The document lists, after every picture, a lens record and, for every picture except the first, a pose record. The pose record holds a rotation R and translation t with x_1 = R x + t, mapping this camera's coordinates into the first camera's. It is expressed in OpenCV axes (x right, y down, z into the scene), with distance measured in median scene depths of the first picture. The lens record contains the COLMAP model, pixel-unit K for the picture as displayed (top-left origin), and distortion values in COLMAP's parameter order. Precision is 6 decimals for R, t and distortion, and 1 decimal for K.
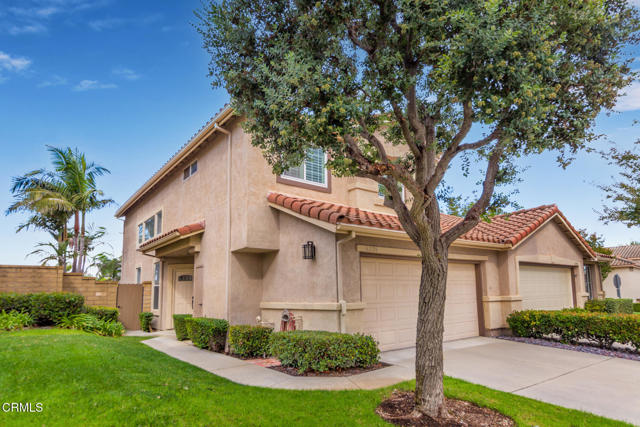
lens RADIAL K [[368.9, 0, 319.3], [0, 368.9, 213.5], [0, 0, 1]] dist [0.009075, 0.001603]
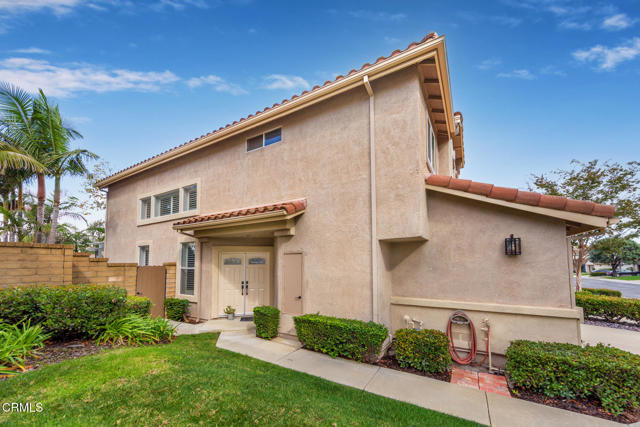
lens RADIAL K [[247.2, 0, 316.1], [0, 247.2, 227.0], [0, 0, 1]] dist [0.007446, -0.000088]
pose [[0.936195, 0.060569, 0.346224, -0.472048], [-0.085378, 0.994726, 0.056844, 0.047005], [-0.340955, -0.082777, 0.936428, 0.448361]]
